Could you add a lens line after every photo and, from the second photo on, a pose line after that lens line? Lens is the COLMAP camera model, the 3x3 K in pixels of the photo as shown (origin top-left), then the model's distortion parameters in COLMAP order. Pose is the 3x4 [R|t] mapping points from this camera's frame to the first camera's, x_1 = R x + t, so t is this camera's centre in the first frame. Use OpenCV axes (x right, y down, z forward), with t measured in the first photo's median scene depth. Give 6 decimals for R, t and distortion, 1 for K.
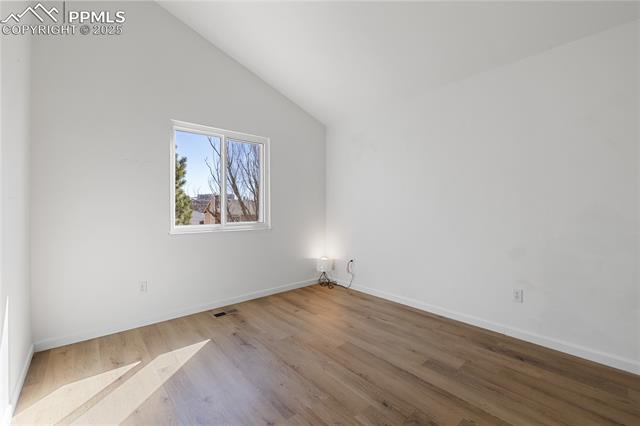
lens RADIAL K [[269.0, 0, 320.1], [0, 269.0, 209.8], [0, 0, 1]] dist [0.000072, -0.000006]
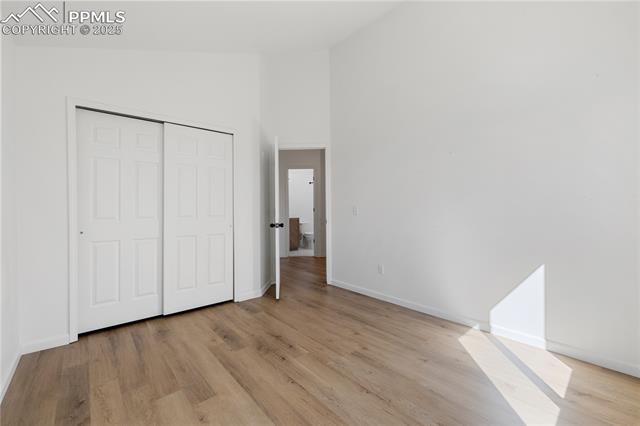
lens RADIAL K [[269.0, 0, 319.9], [0, 269.0, 208.8], [0, 0, 1]] dist [0.000072, -0.000006]
pose [[-0.999952, 0.009690, -0.001067, 0.051638], [0.009663, 0.999692, 0.022867, -0.025012], [0.001289, 0.022856, -0.999738, 1.972909]]
